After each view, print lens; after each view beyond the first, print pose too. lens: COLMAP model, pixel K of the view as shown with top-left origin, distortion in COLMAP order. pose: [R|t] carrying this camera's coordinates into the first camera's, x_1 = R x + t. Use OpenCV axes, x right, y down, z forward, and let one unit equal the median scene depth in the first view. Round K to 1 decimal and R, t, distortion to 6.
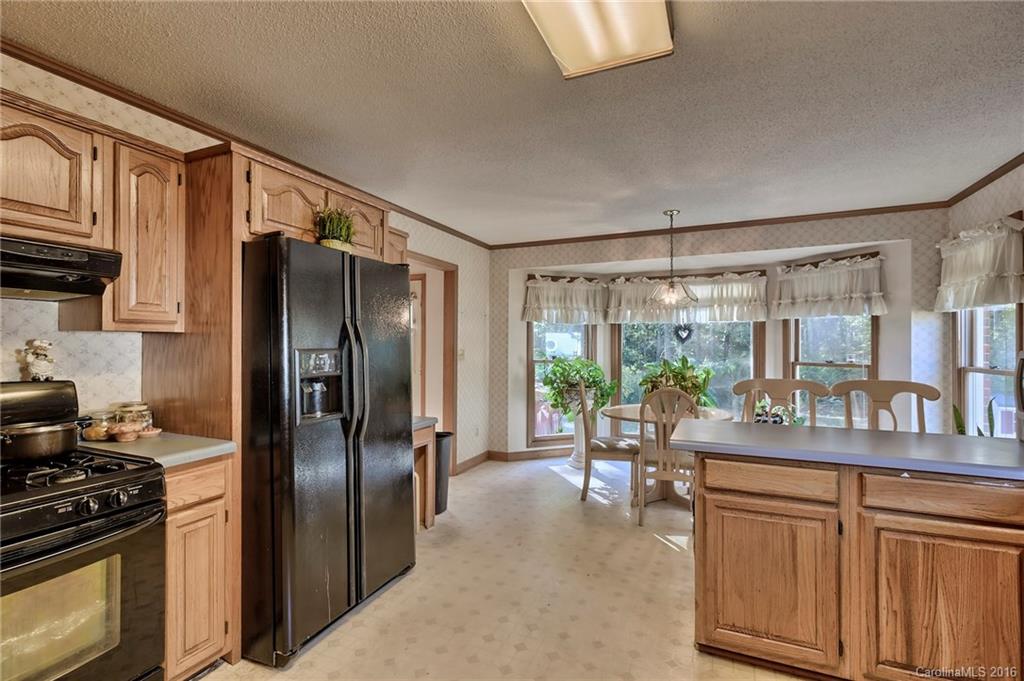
lens RADIAL K [[488.2, 0, 512.0], [0, 488.2, 340.5], [0, 0, 1]] dist [-0.000196, -0.000093]
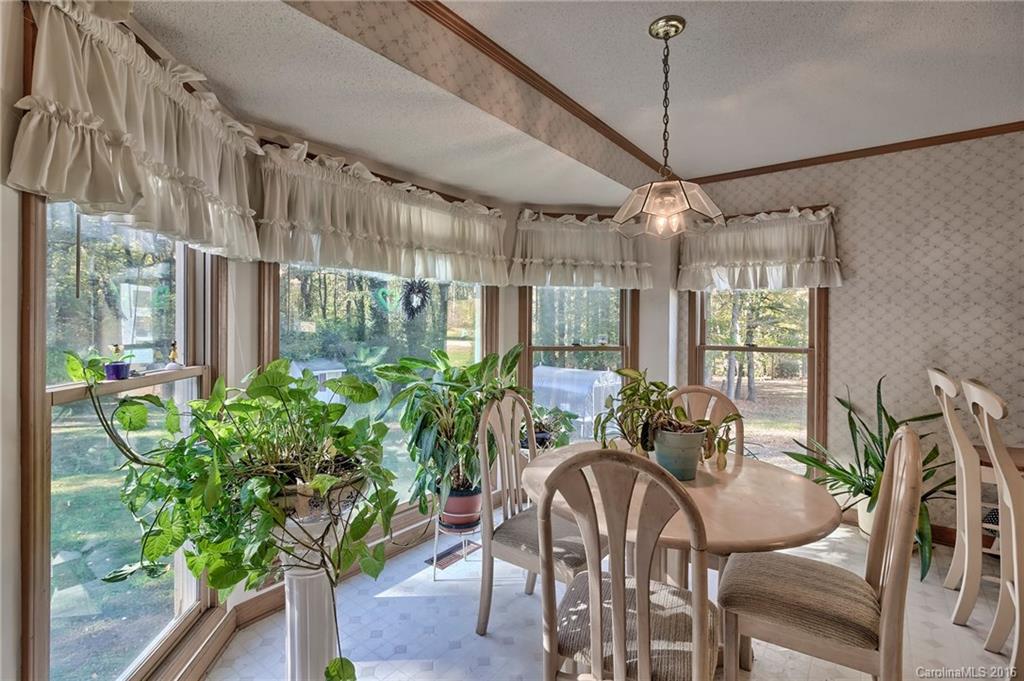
lens RADIAL K [[474.6, 0, 523.3], [0, 474.6, 328.8], [0, 0, 1]] dist [-0.000238, -0.000735]
pose [[0.238107, -0.010786, 0.971179, -0.103305], [-0.017361, 0.999731, 0.015359, 0.007126], [-0.971084, -0.020518, 0.237856, 0.805060]]
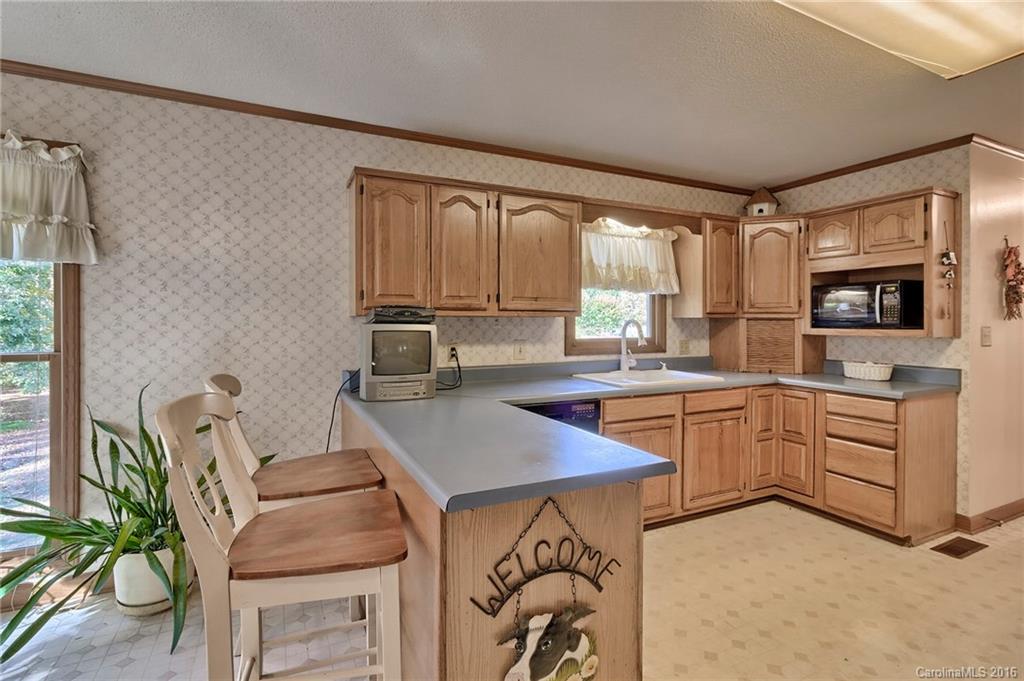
lens RADIAL K [[485.9, 0, 511.7], [0, 485.9, 322.8], [0, 0, 1]] dist [-0.000057, -0.000010]
pose [[-0.757236, -0.006652, 0.653108, 0.009465], [-0.012348, 0.999915, -0.004132, 0.006092], [-0.653025, -0.011194, -0.757254, 0.642827]]
